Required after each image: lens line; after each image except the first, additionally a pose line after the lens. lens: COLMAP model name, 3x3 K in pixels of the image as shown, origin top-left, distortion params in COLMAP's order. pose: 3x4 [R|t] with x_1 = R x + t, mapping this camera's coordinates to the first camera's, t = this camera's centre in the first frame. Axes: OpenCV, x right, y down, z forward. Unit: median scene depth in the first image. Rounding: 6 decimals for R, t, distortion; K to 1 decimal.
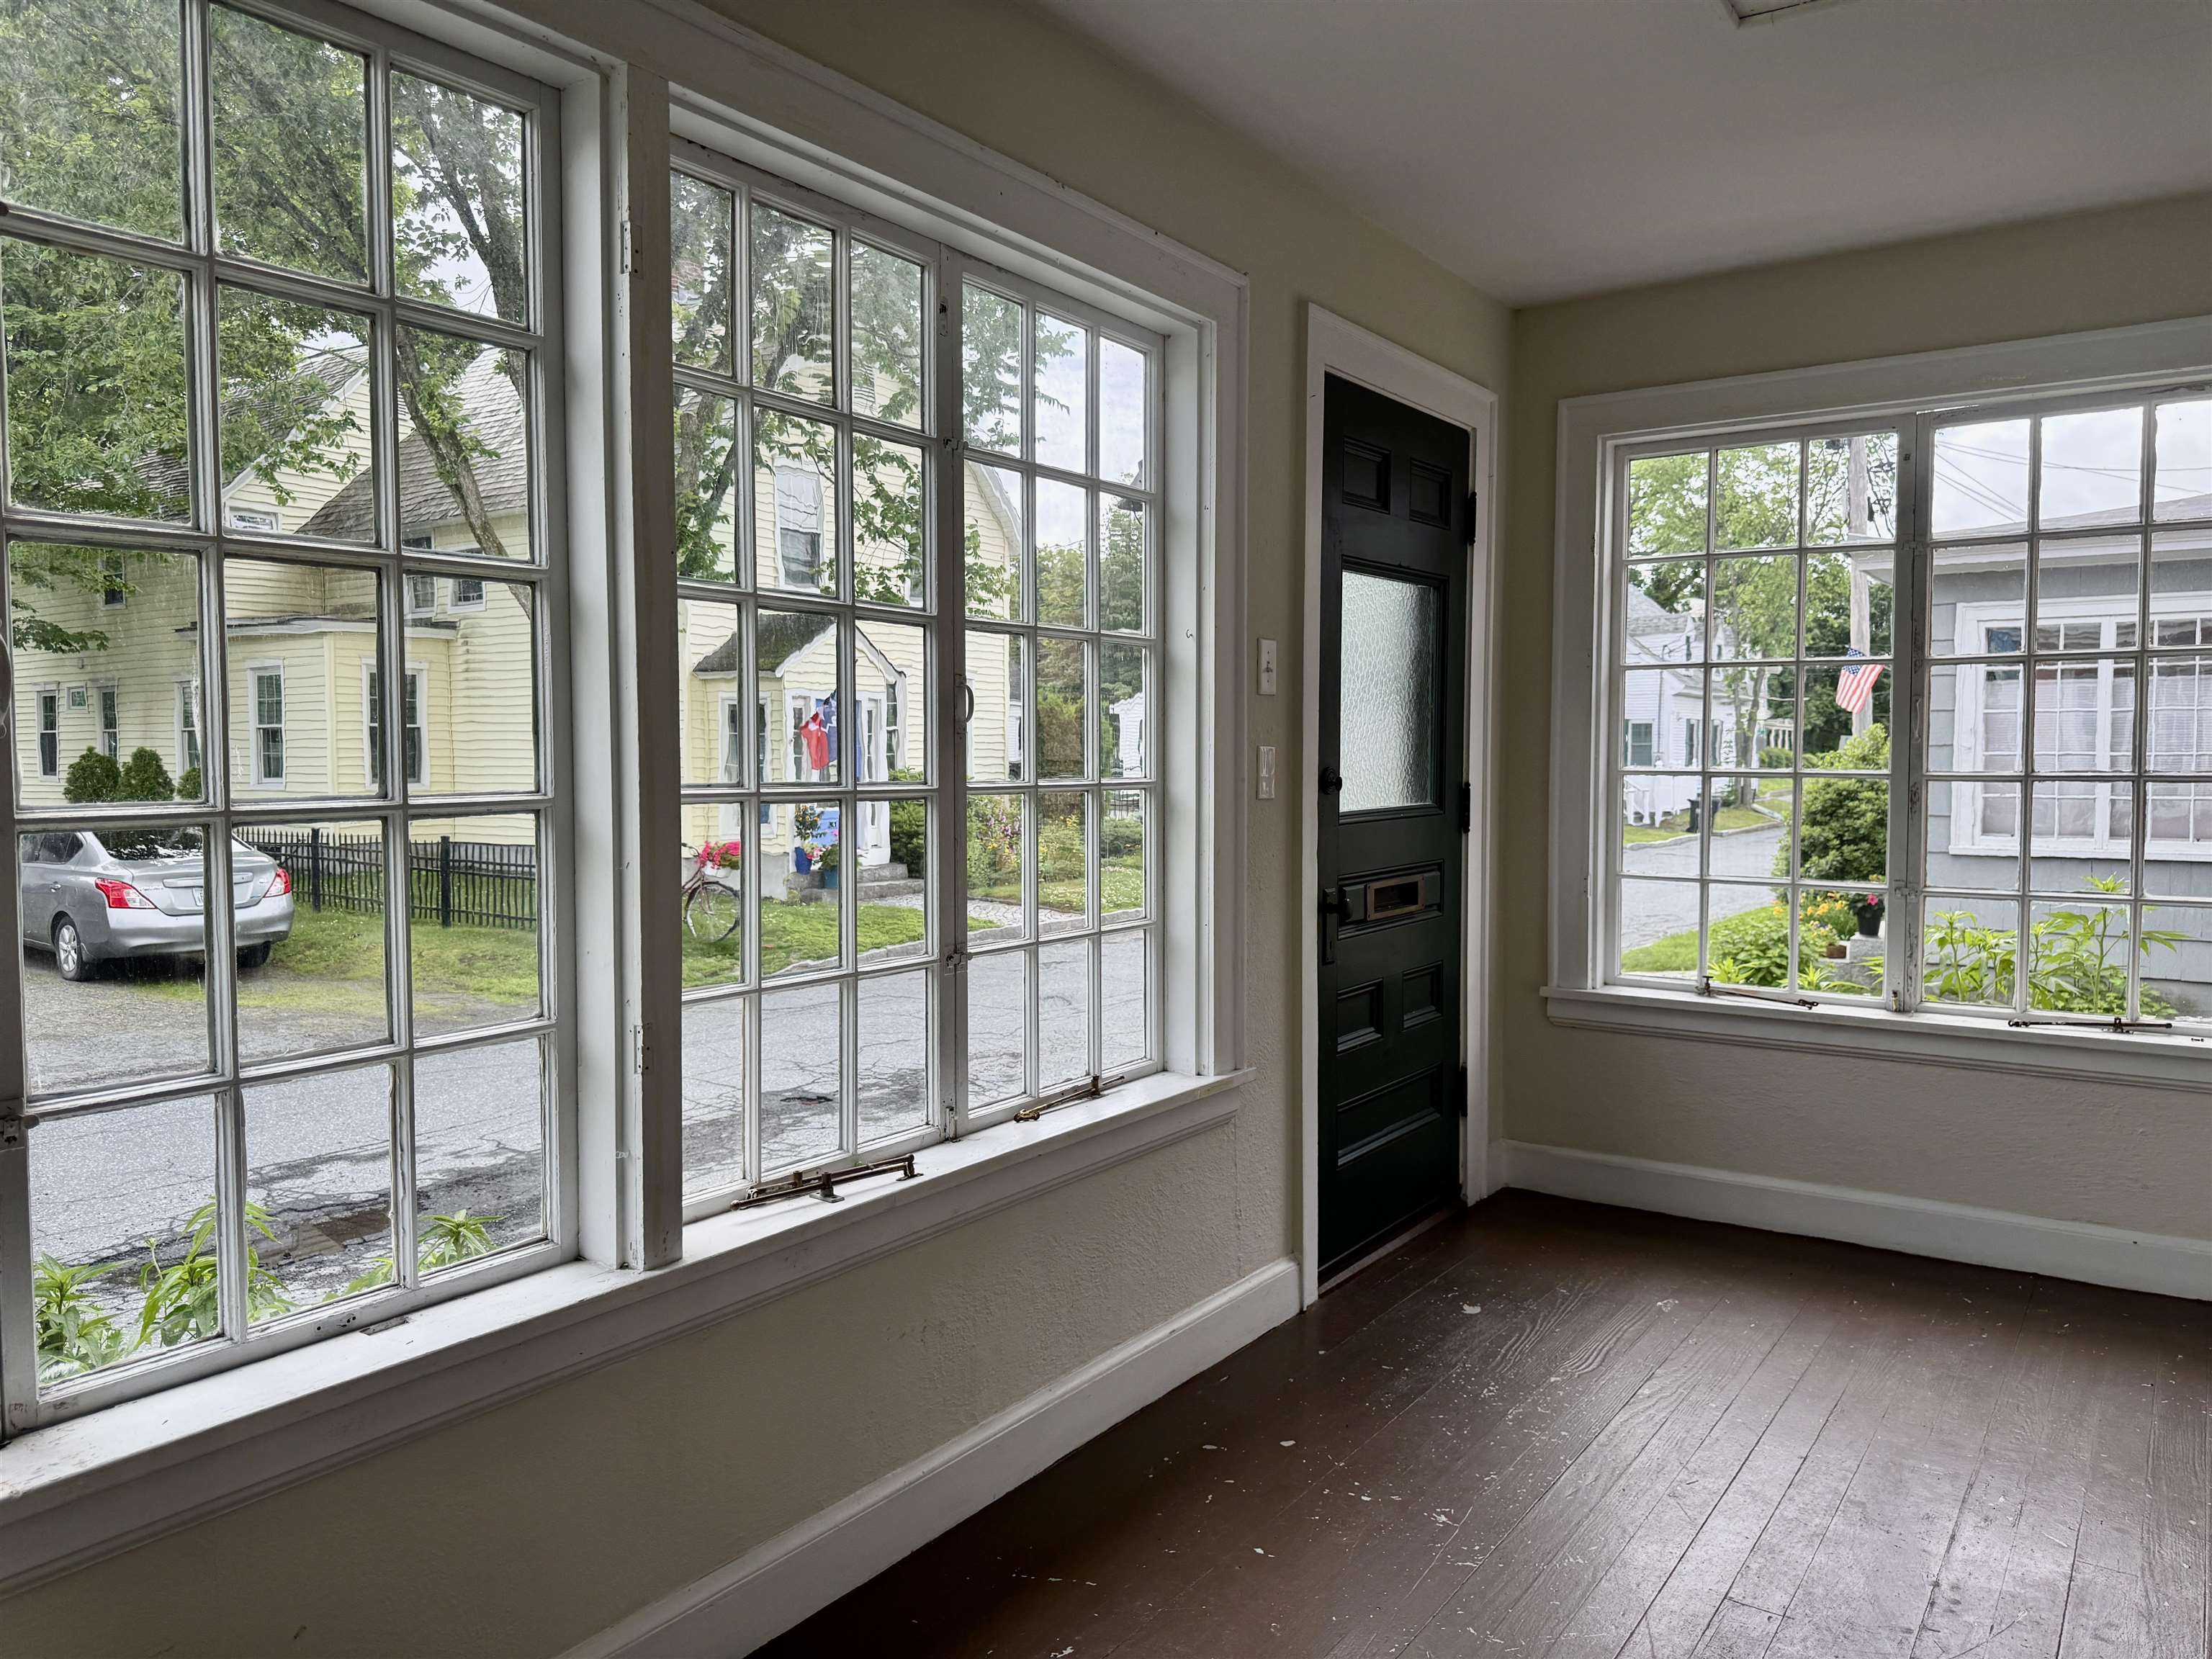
lens RADIAL K [[1573.6, 0, 1112.6], [0, 1573.6, 810.4], [0, 0, 1]] dist [0.087999, -0.080295]
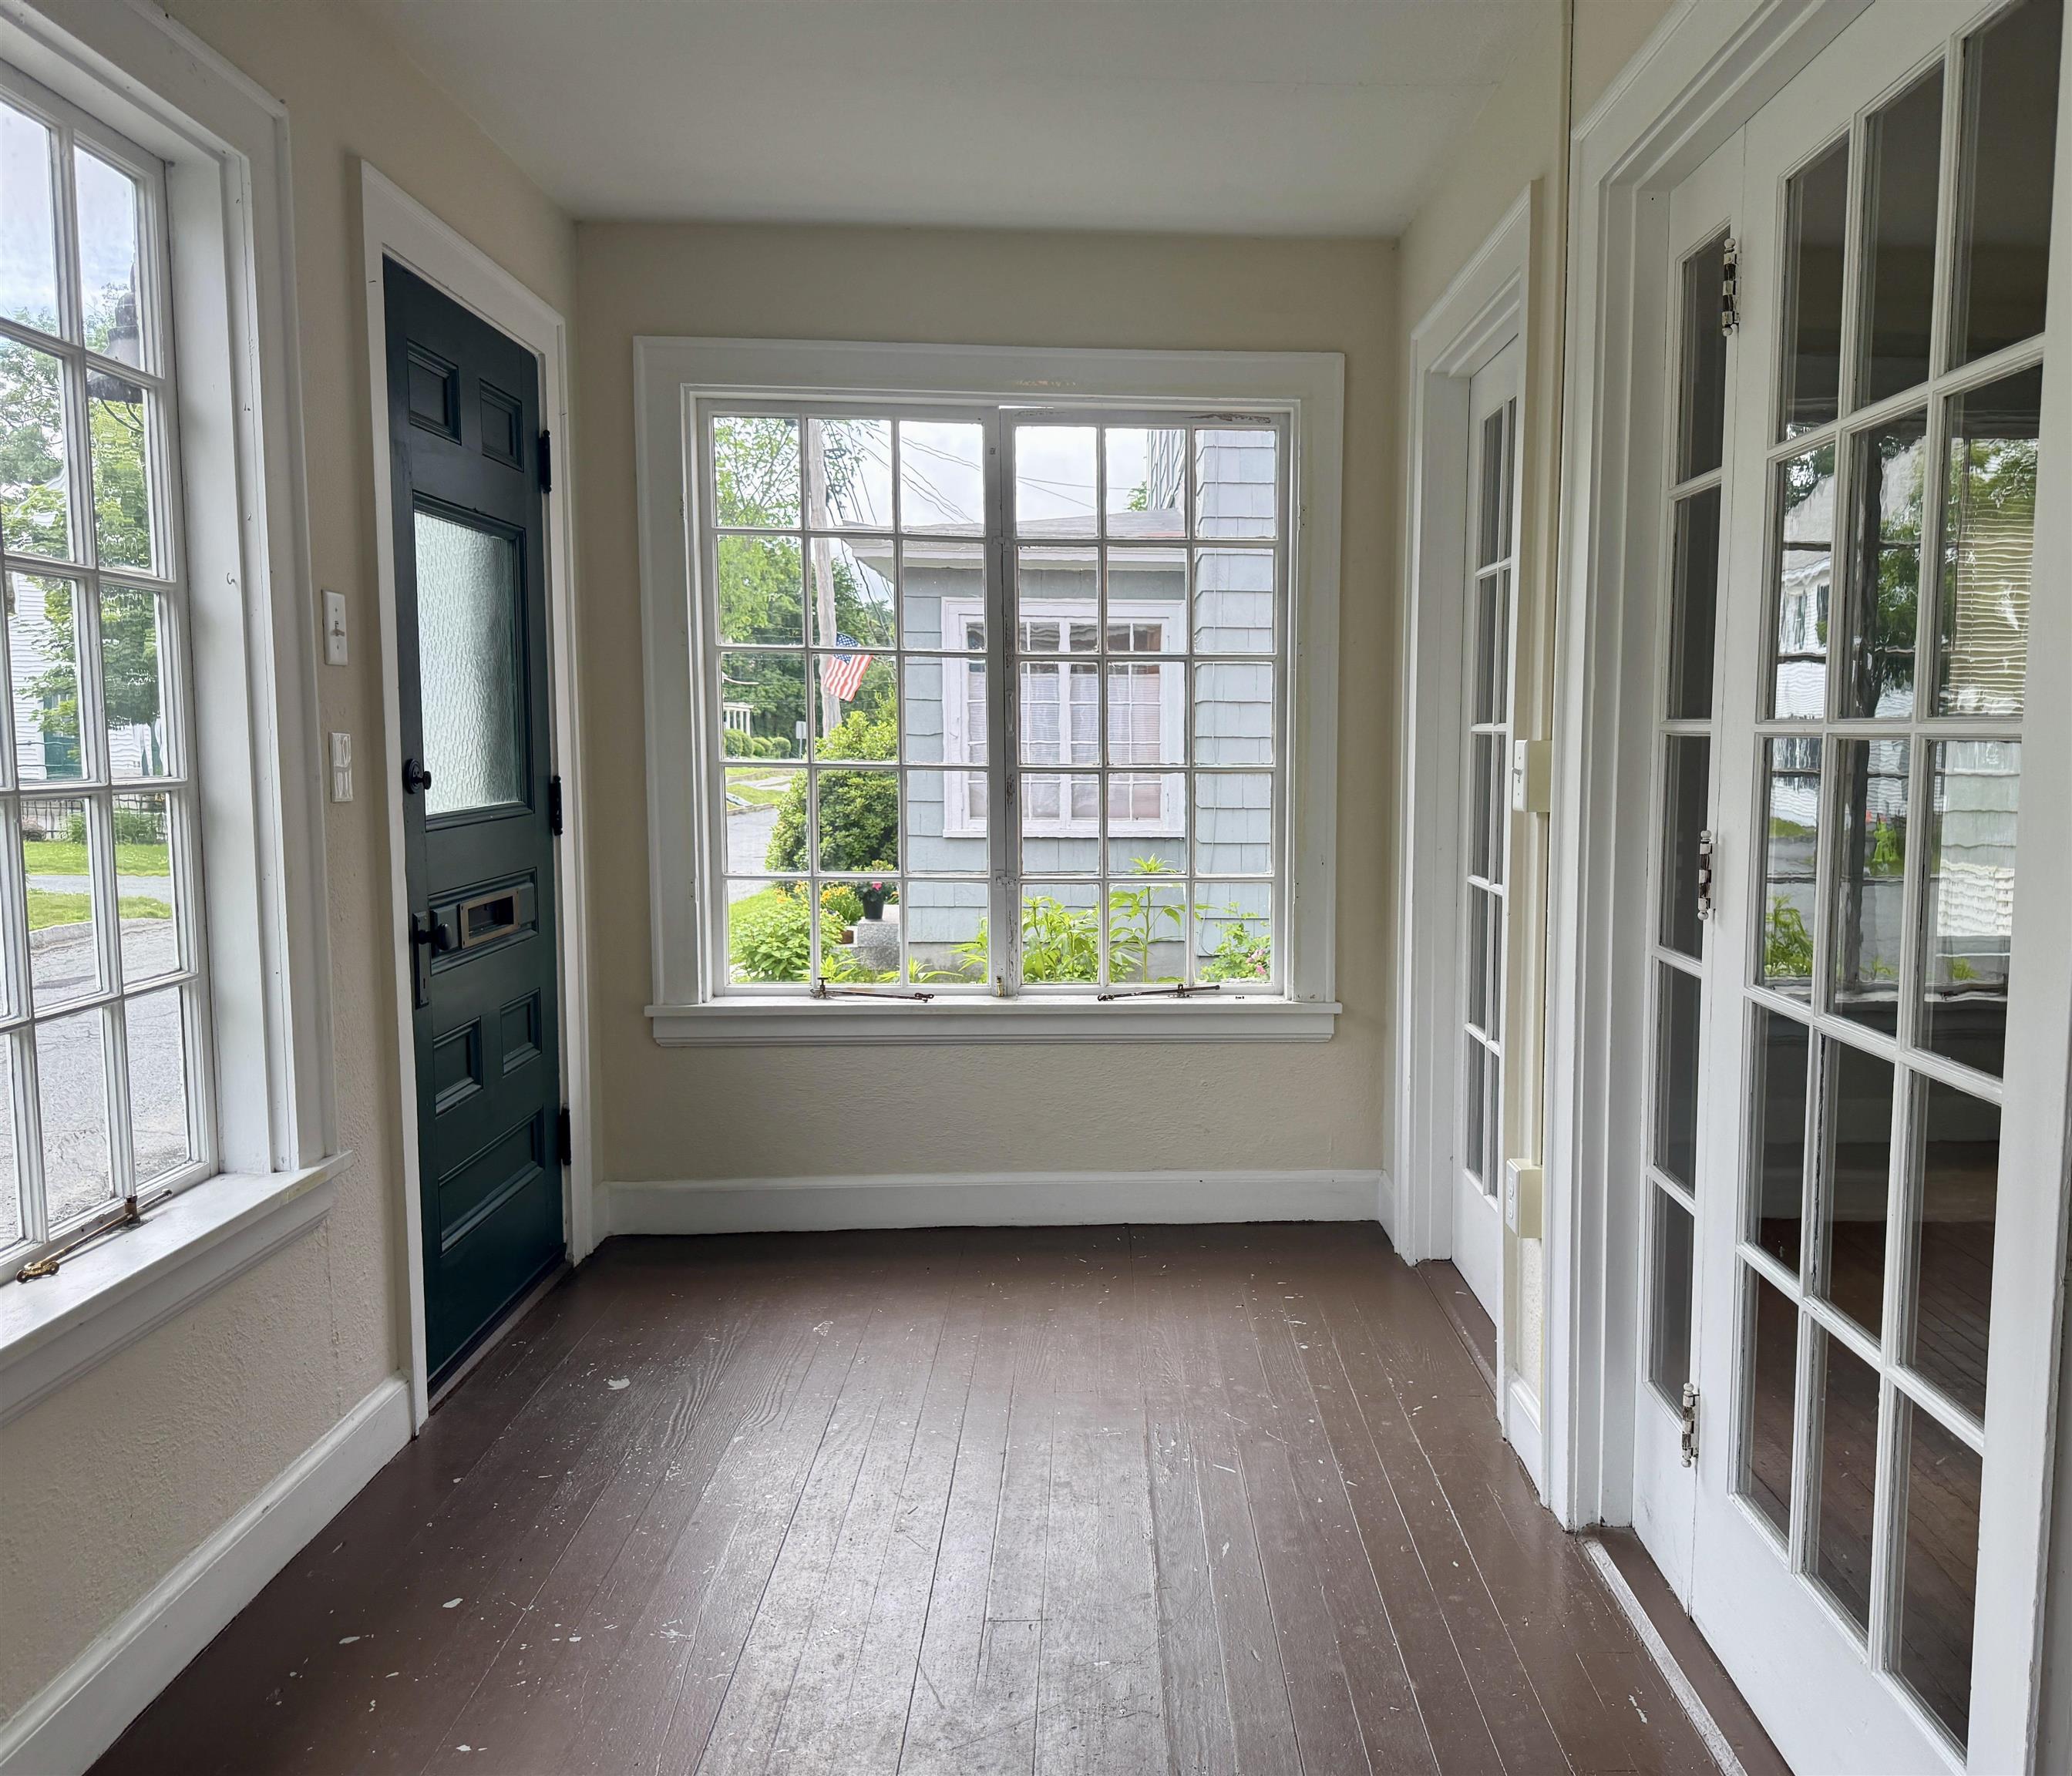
lens RADIAL K [[1635.2, 0, 1040.1], [0, 1635.2, 881.2], [0, 0, 1]] dist [-0.008769, -0.022908]
pose [[0.779718, -0.051957, 0.623972, -0.134511], [0.017882, 0.997993, 0.060755, -0.010841], [-0.625876, -0.036214, 0.779082, 0.166284]]
